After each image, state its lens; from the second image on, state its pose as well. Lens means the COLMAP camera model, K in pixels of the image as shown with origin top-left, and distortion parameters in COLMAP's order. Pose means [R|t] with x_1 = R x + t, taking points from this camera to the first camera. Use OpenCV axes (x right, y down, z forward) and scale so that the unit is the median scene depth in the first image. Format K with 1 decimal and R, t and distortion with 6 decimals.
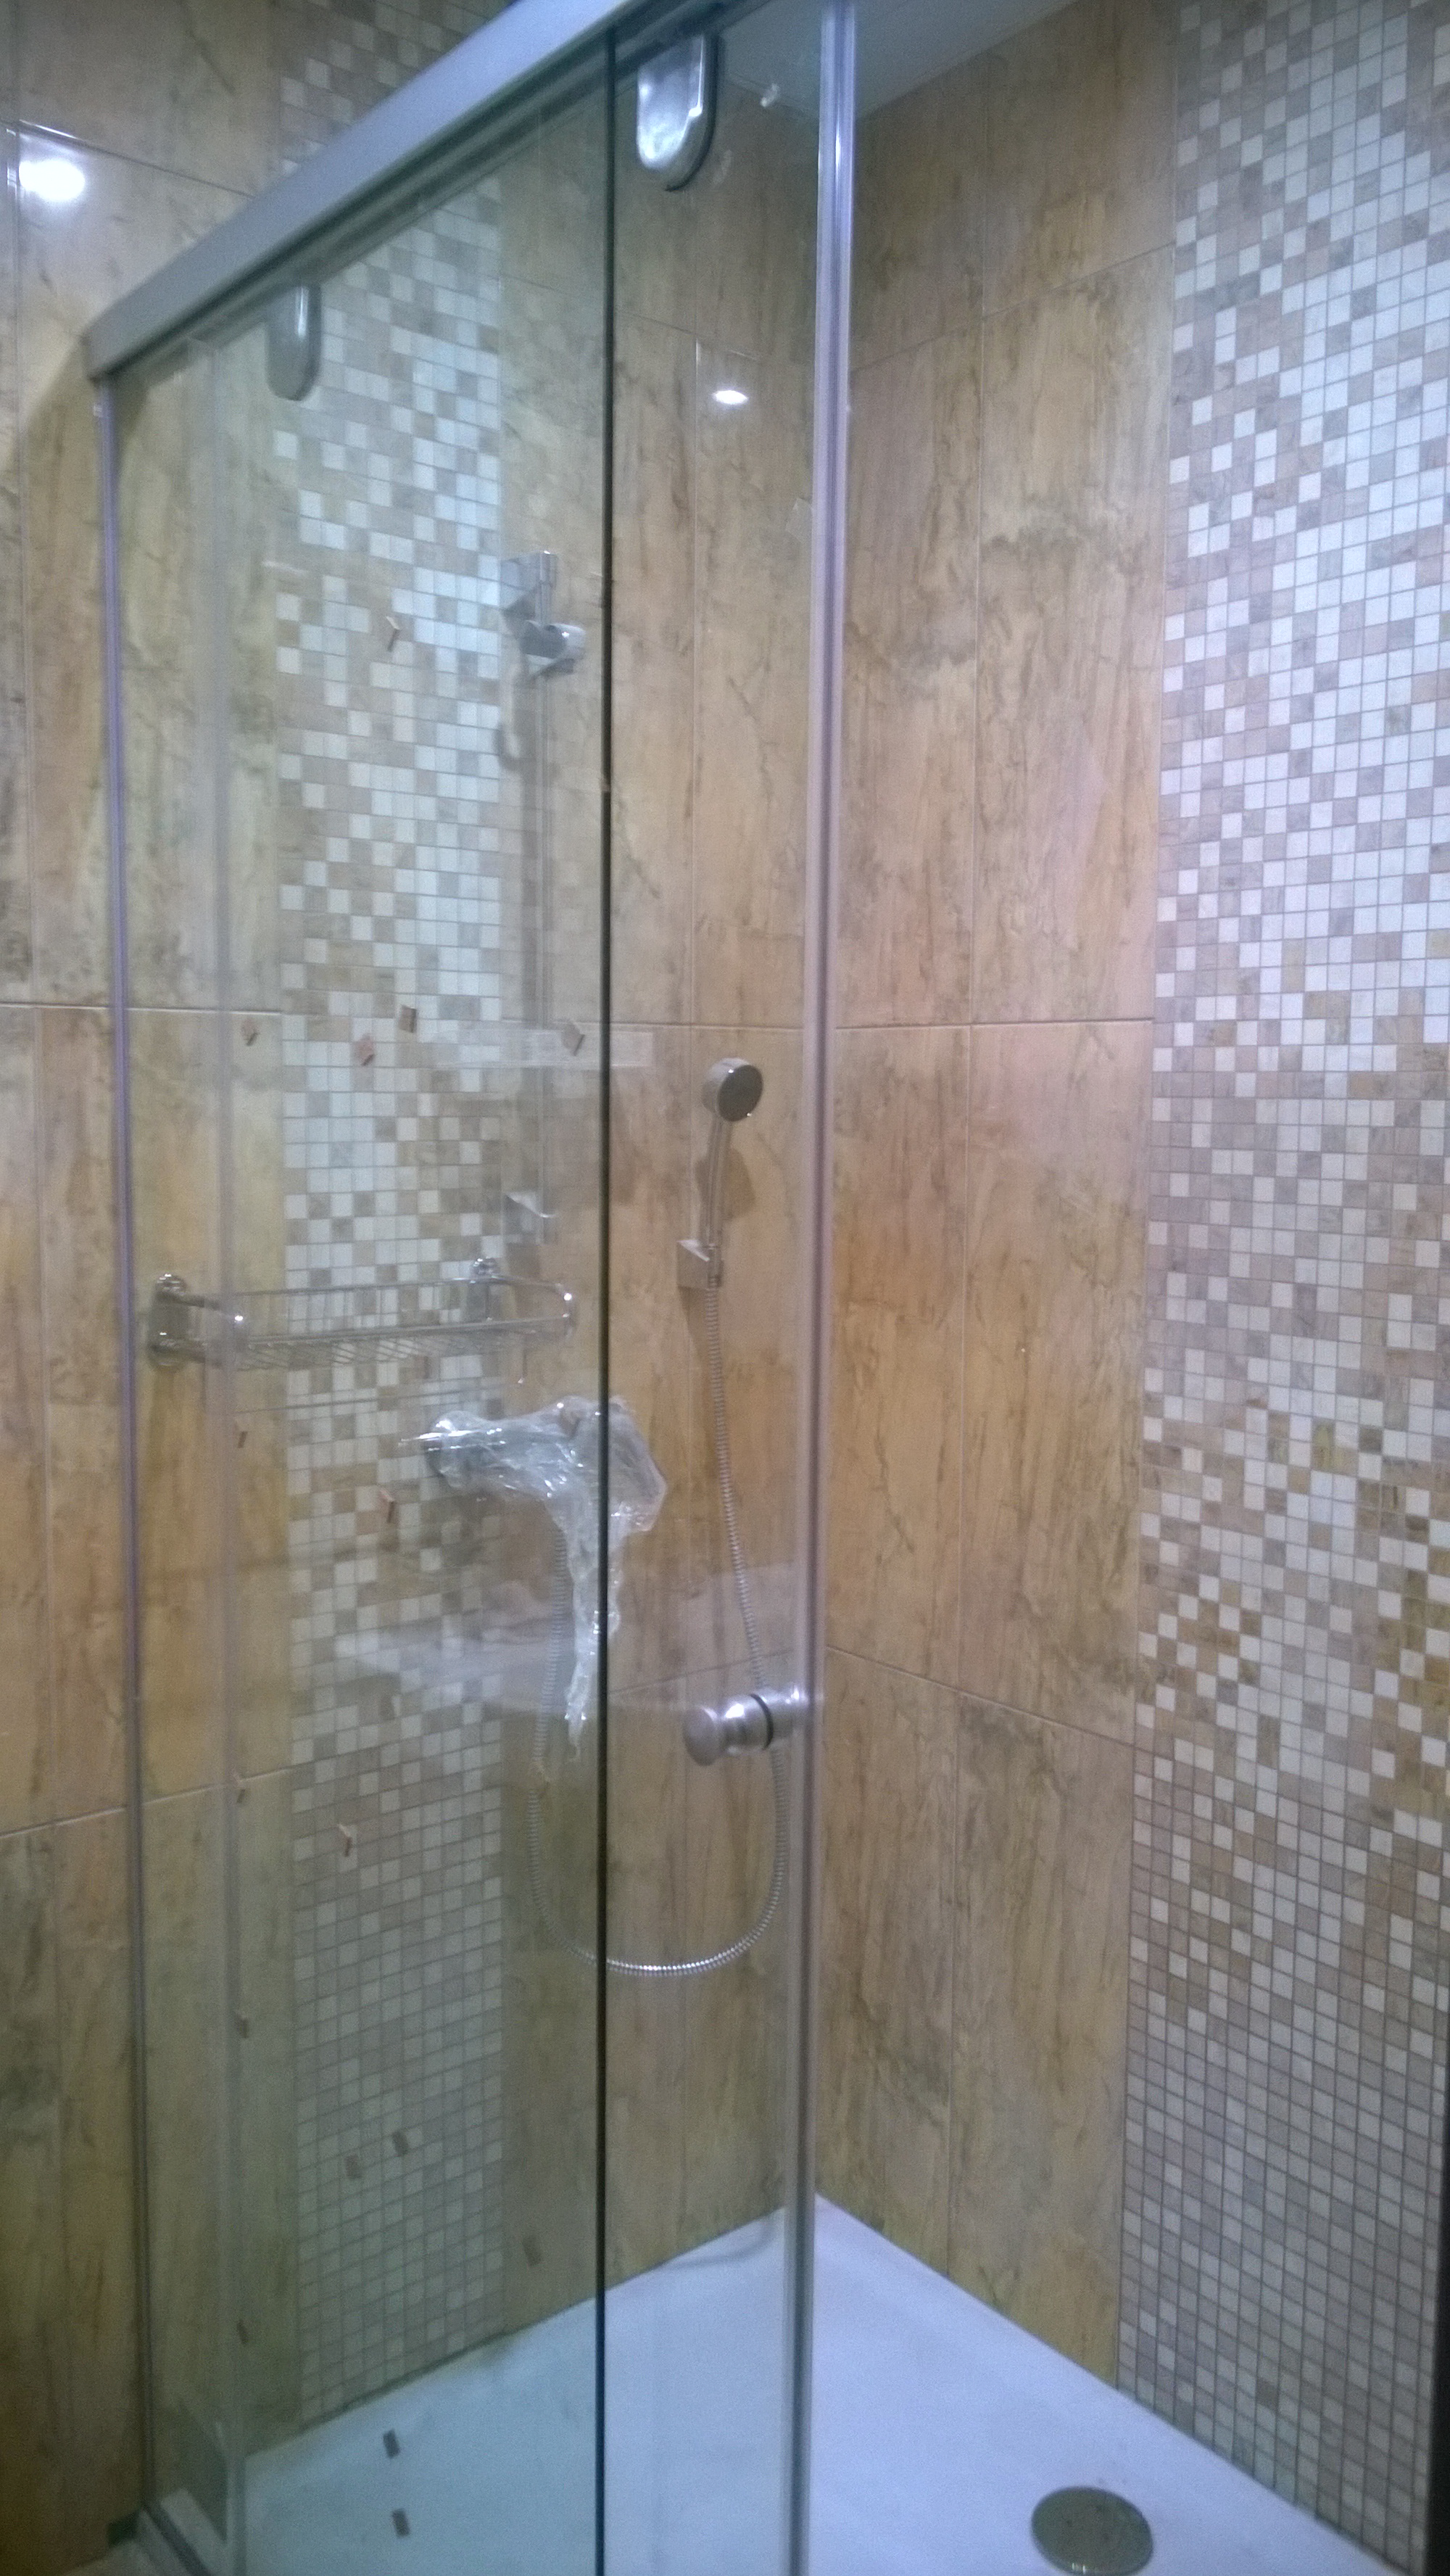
lens RADIAL K [[2006.3, 0, 725.0], [0, 2006.3, 1288.0], [0, 0, 1]] dist [0.017566, -0.038110]
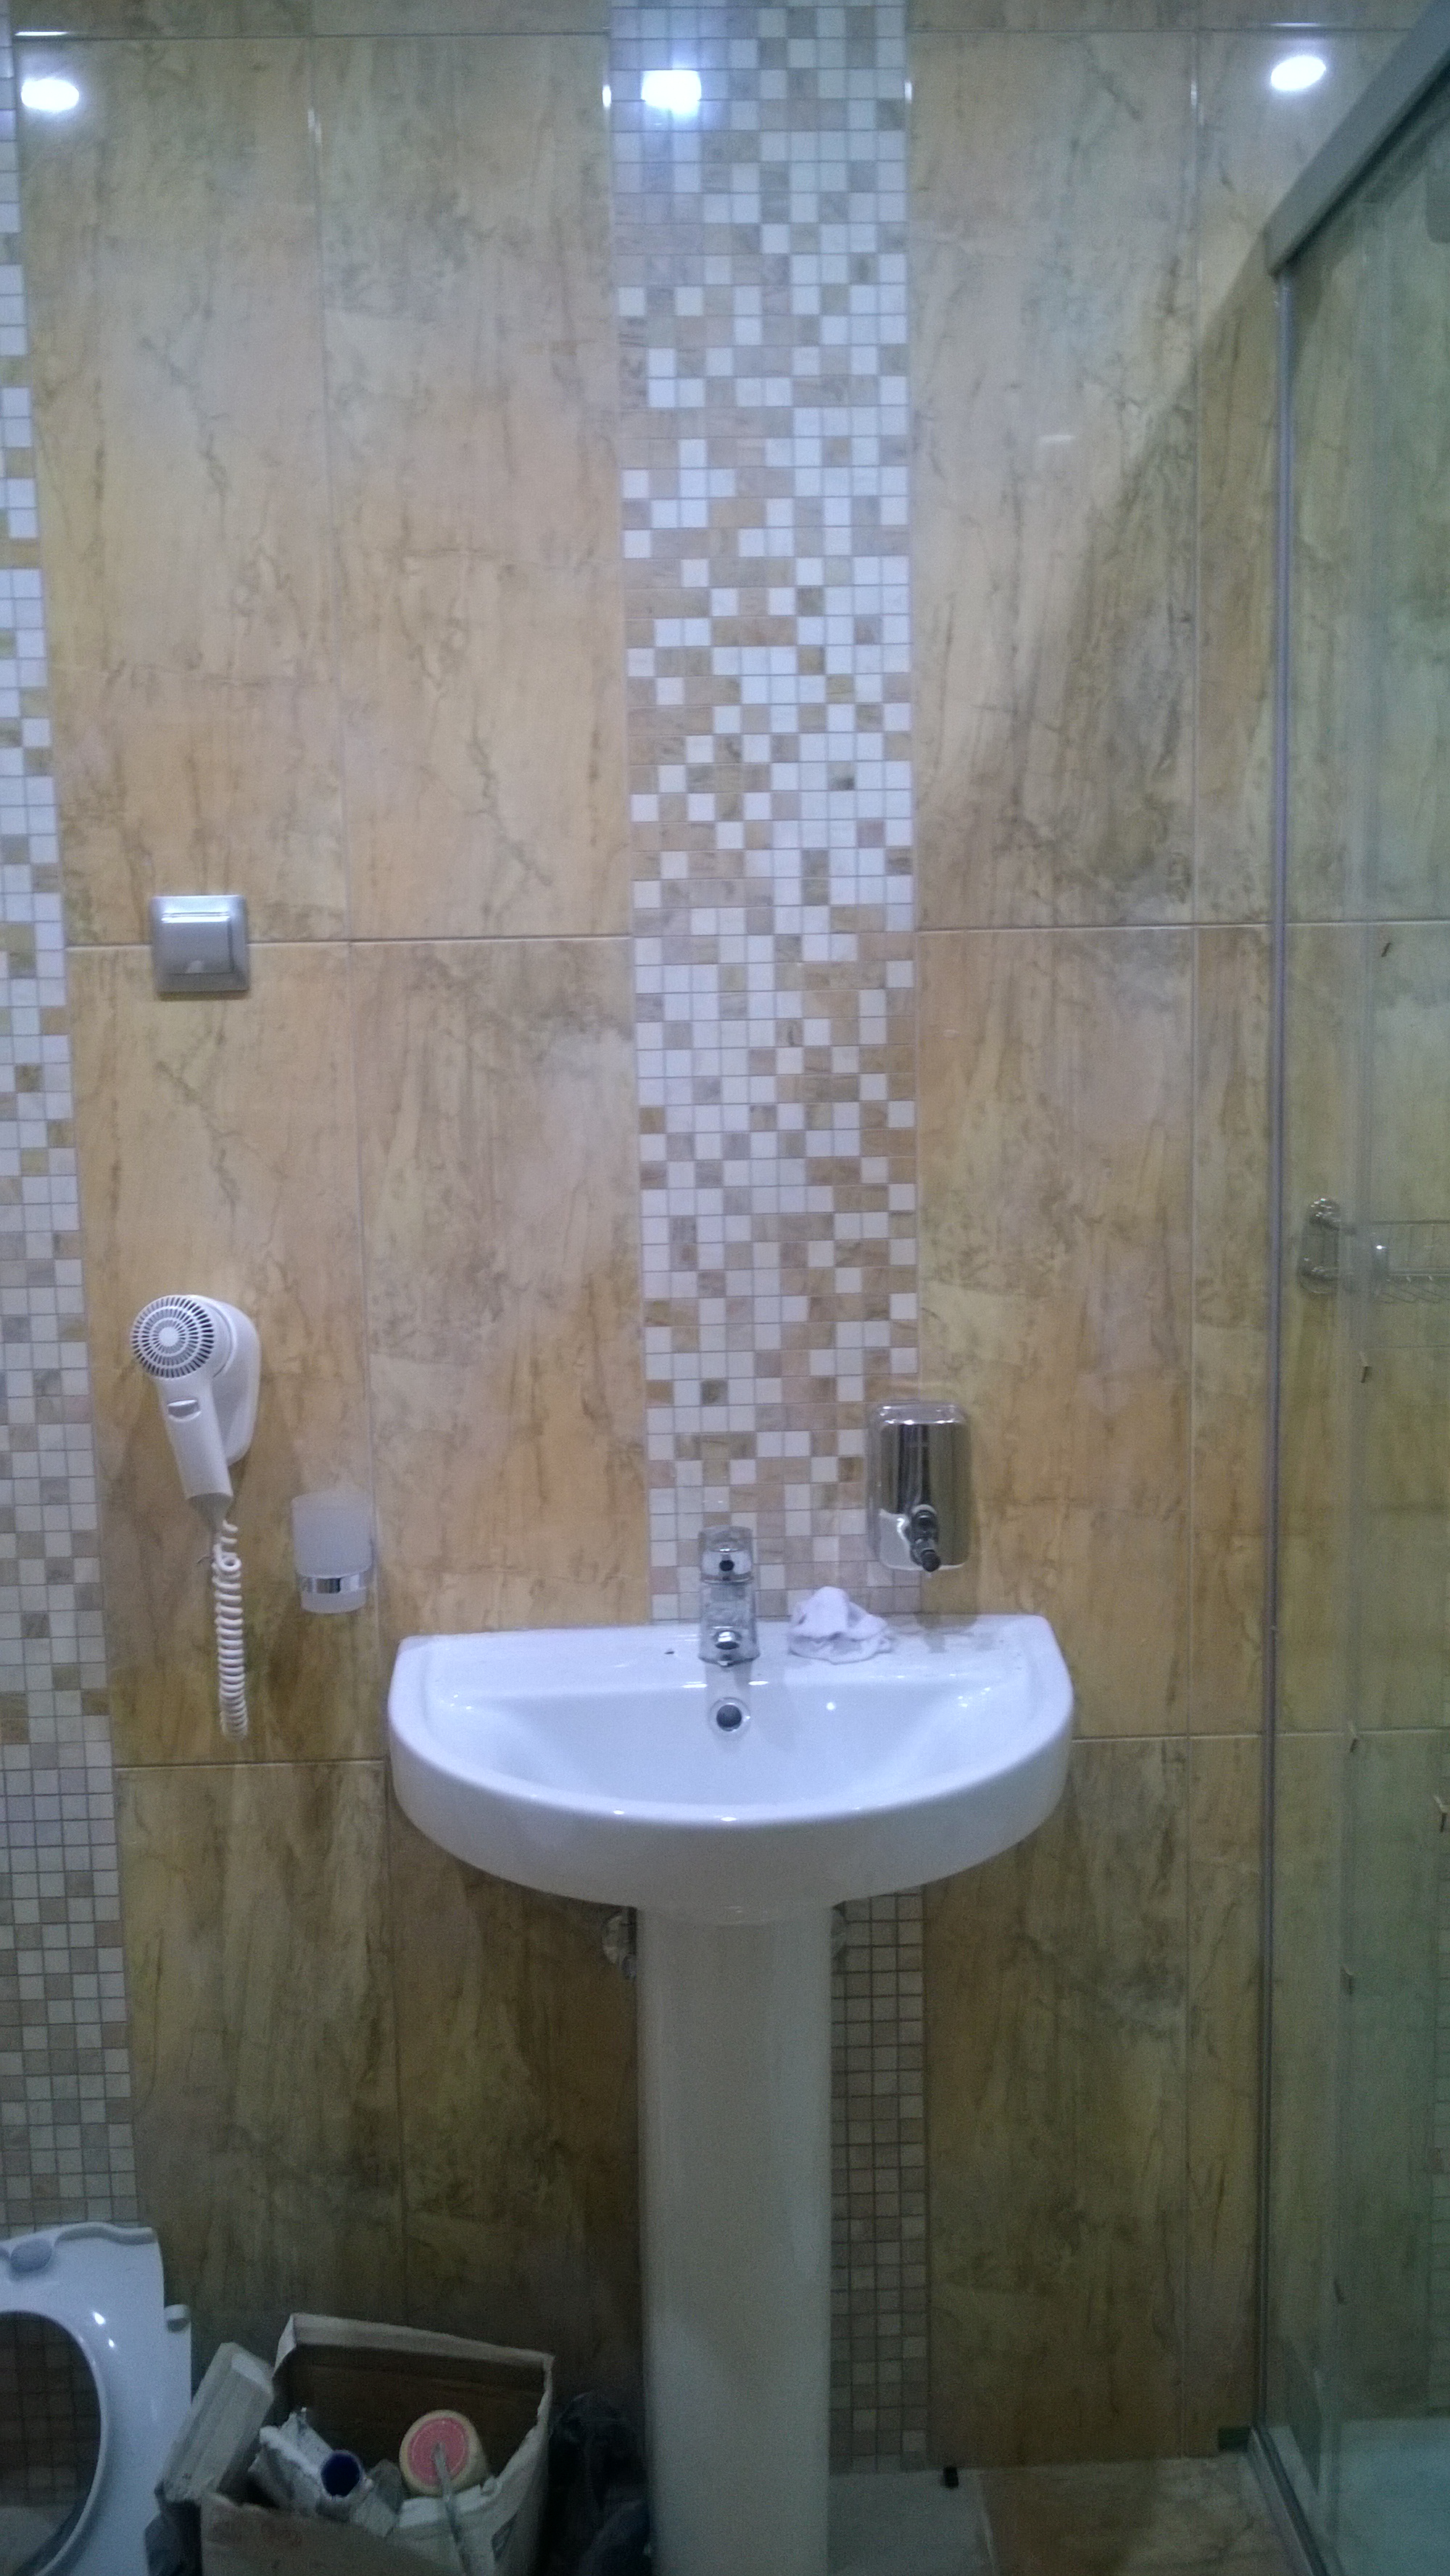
lens RADIAL K [[1981.0, 0, 716.6], [0, 1981.0, 1272.0], [0, 0, 1]] dist [0.009090, -0.027718]
pose [[0.783563, 0.057860, -0.618613, 0.089131], [-0.036226, 0.998215, 0.047480, -0.006700], [0.620256, -0.014794, 0.784260, 0.073908]]
